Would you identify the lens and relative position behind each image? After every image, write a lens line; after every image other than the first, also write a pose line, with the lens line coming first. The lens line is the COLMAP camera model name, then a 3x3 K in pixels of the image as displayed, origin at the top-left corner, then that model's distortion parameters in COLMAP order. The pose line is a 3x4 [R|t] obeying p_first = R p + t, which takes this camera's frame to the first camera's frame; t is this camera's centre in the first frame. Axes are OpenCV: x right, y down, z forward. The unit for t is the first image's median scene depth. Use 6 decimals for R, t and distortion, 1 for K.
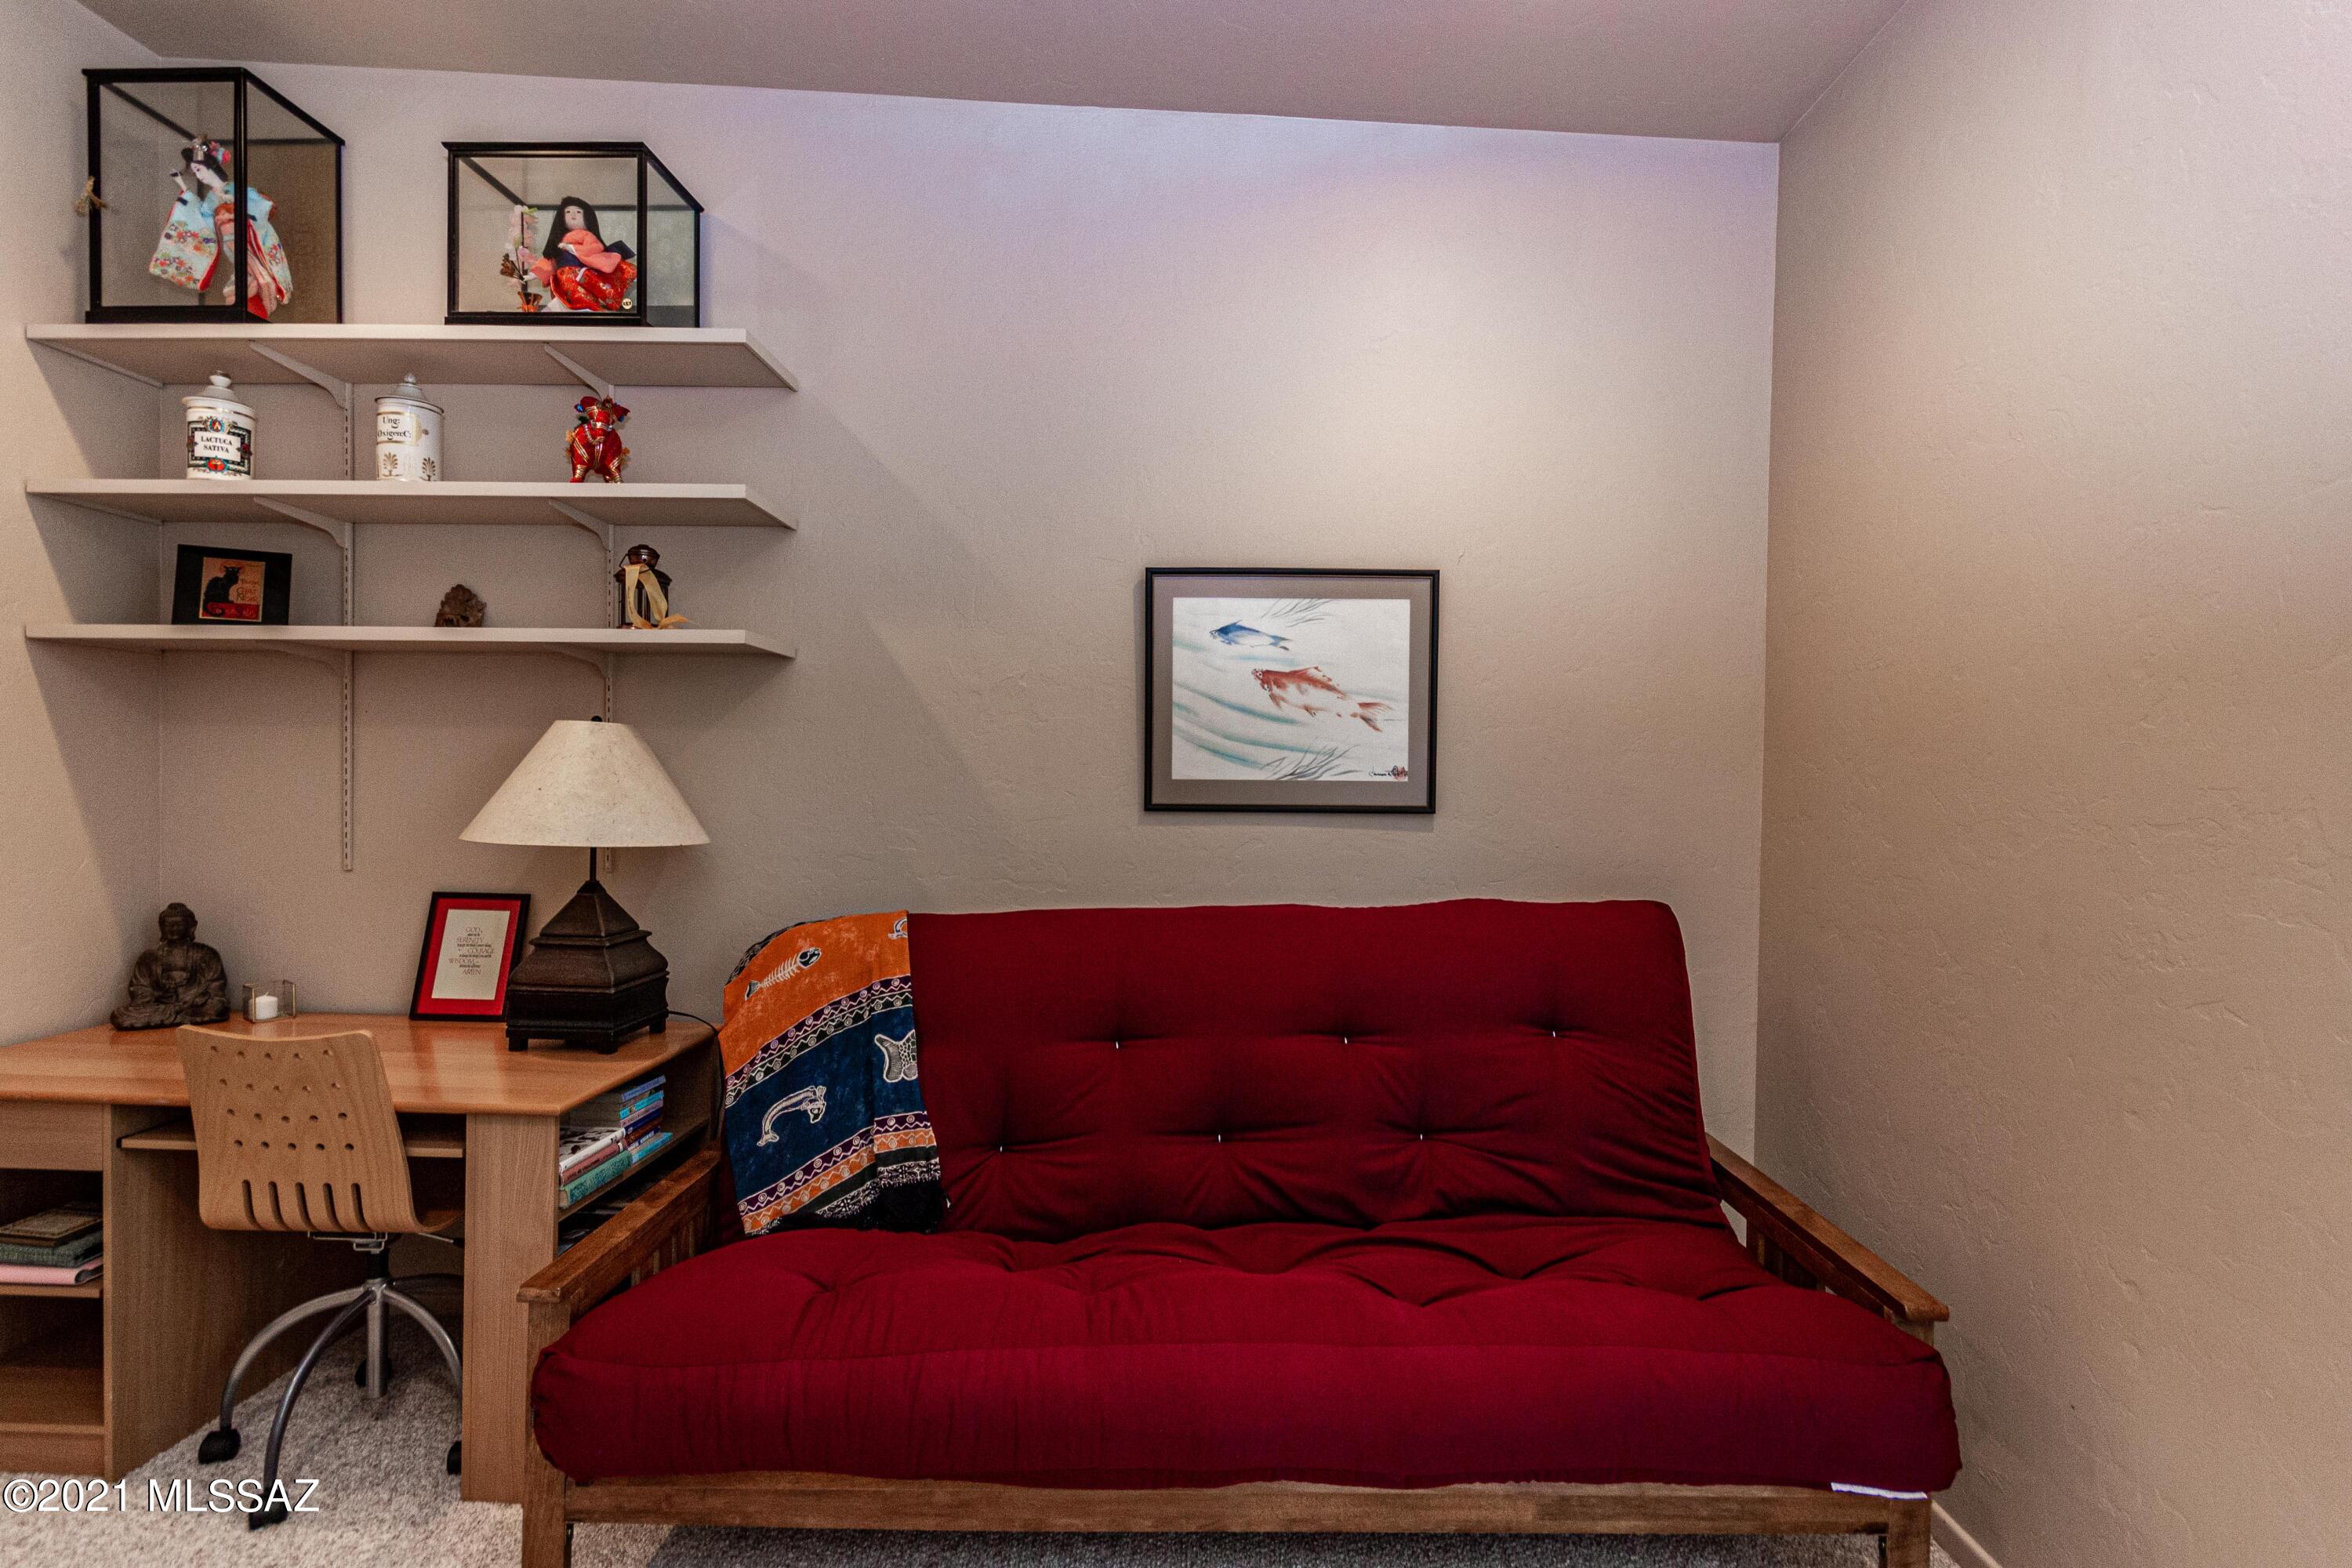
lens RADIAL K [[1147.4, 0, 1176.0], [0, 1147.4, 784.0], [0, 0, 1]] dist [-0.000900, -0.000149]
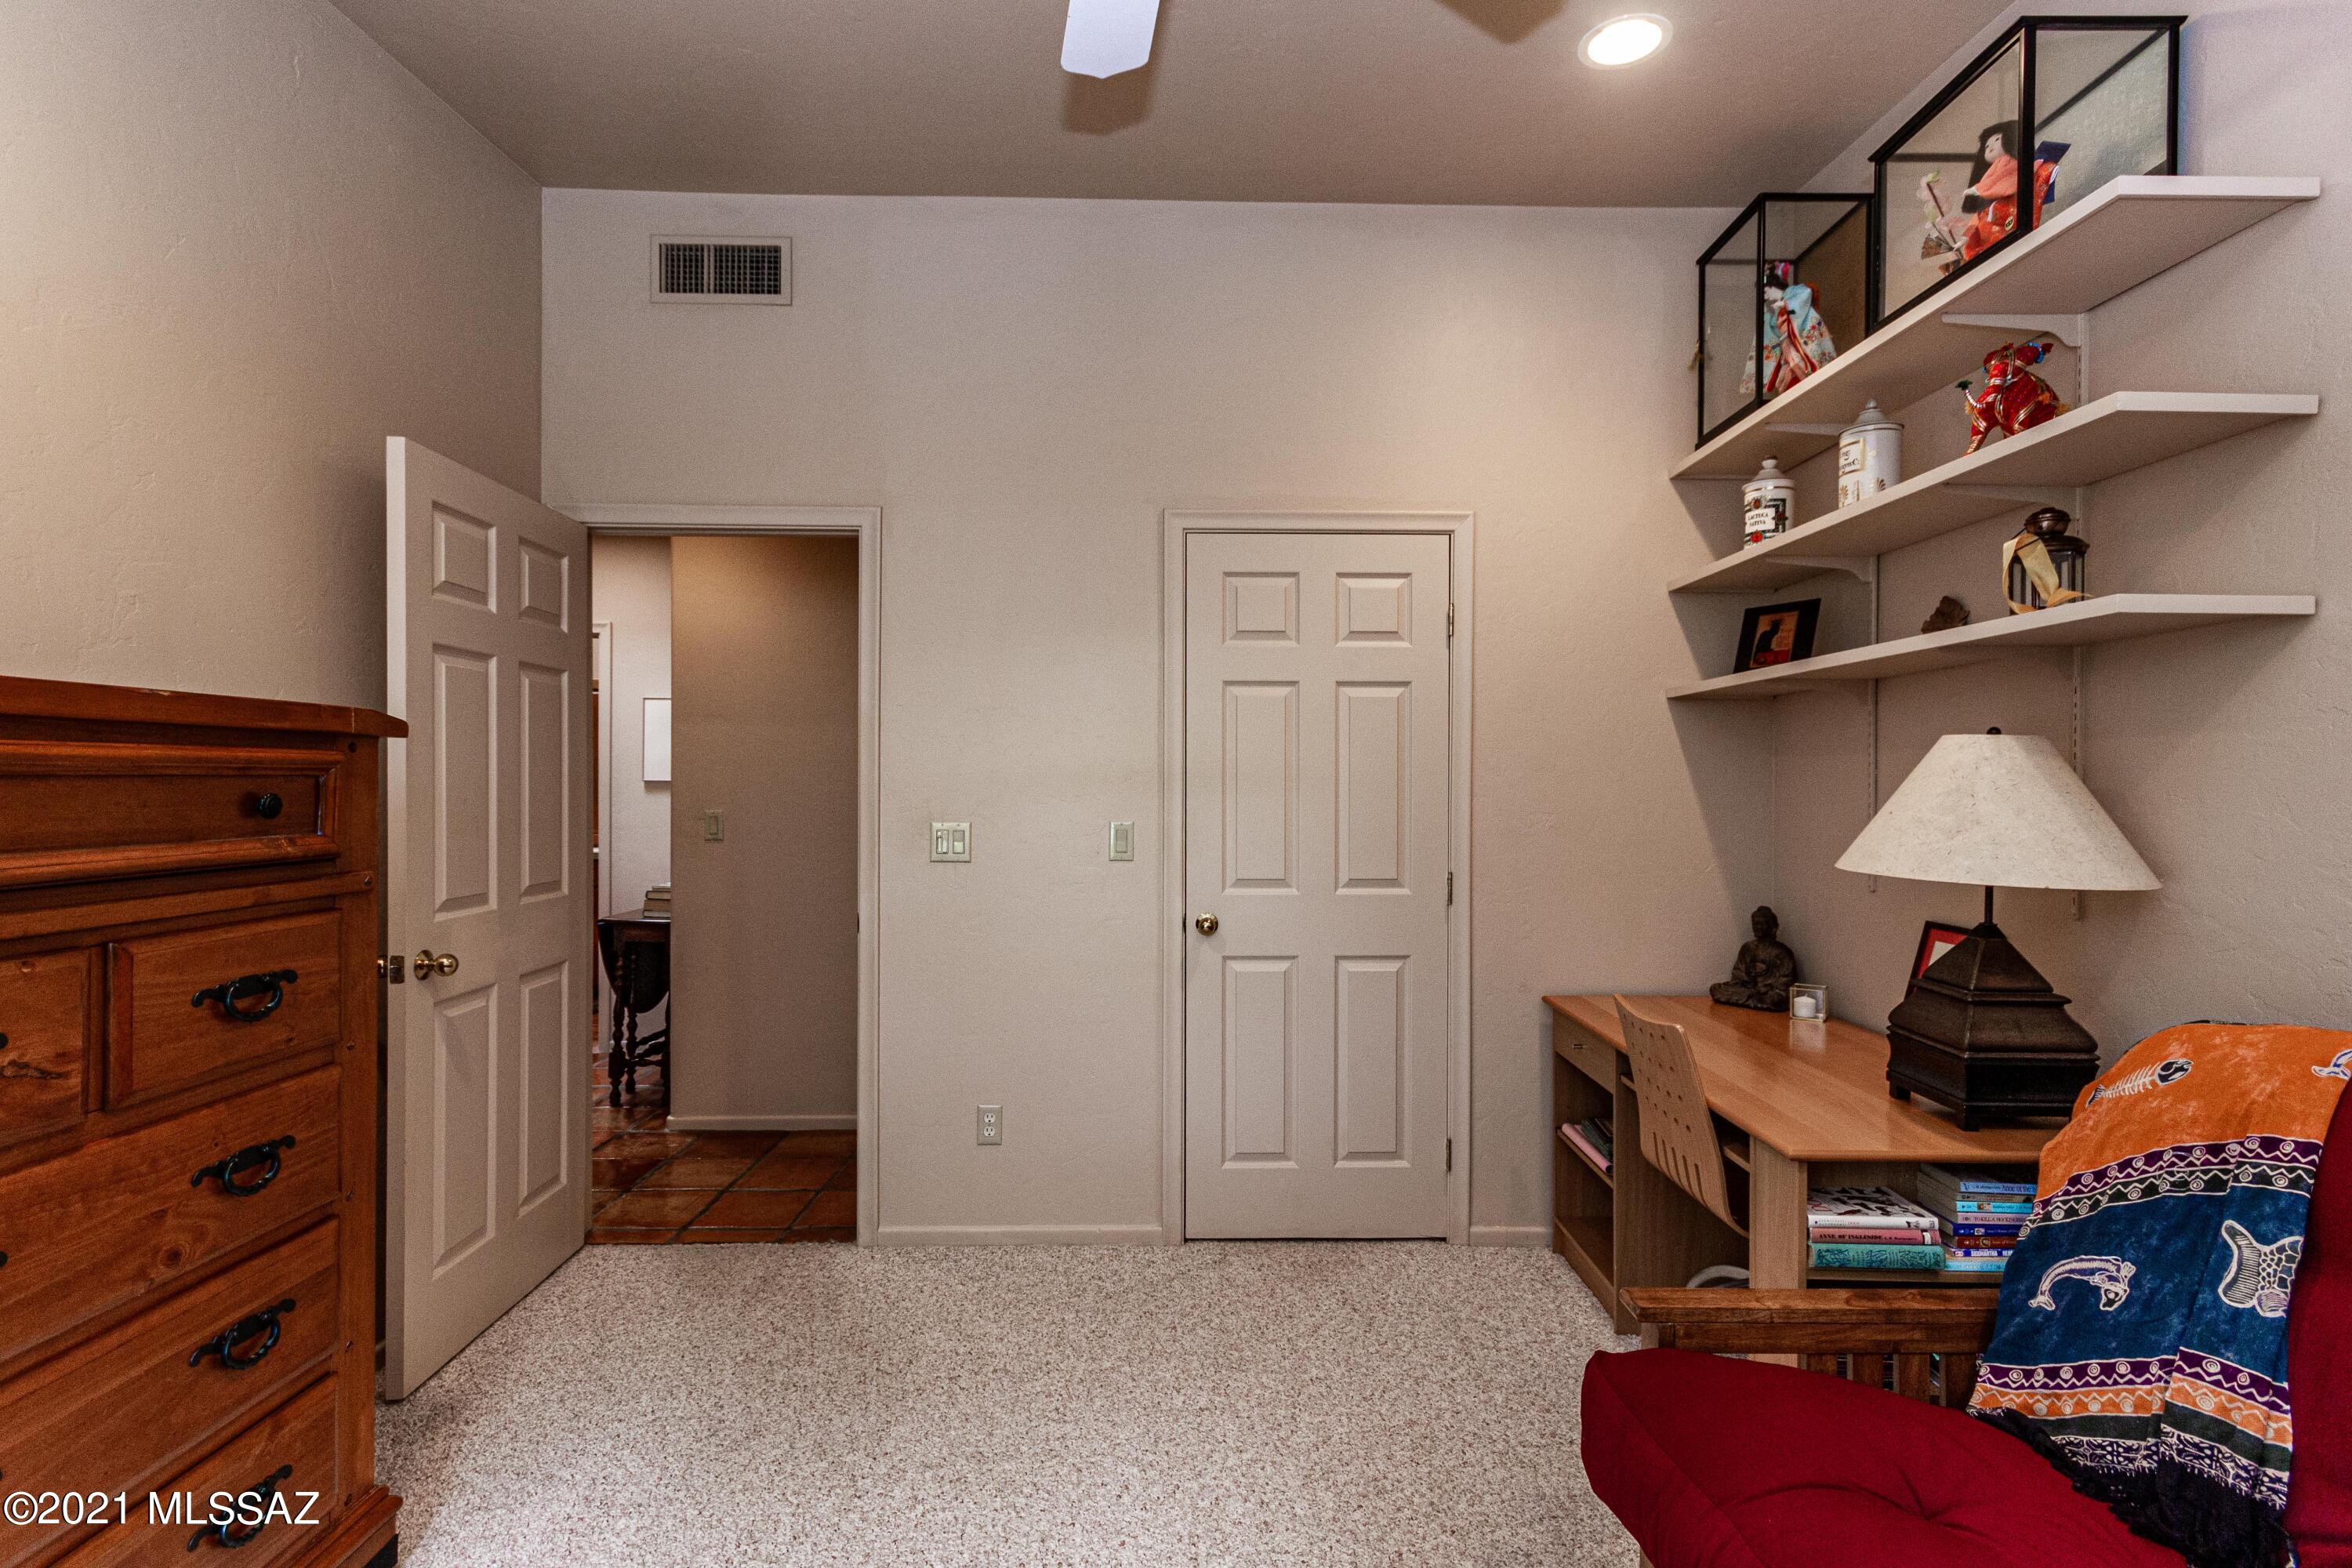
lens RADIAL K [[1096.6, 0, 1176.0], [0, 1096.6, 784.0], [0, 0, 1]] dist [0.012990, -0.000065]
pose [[0.047166, -0.015995, -0.998759, 0.305720], [-0.010090, 0.999813, -0.016489, 0.001495], [0.998836, 0.010855, 0.046995, 0.404873]]
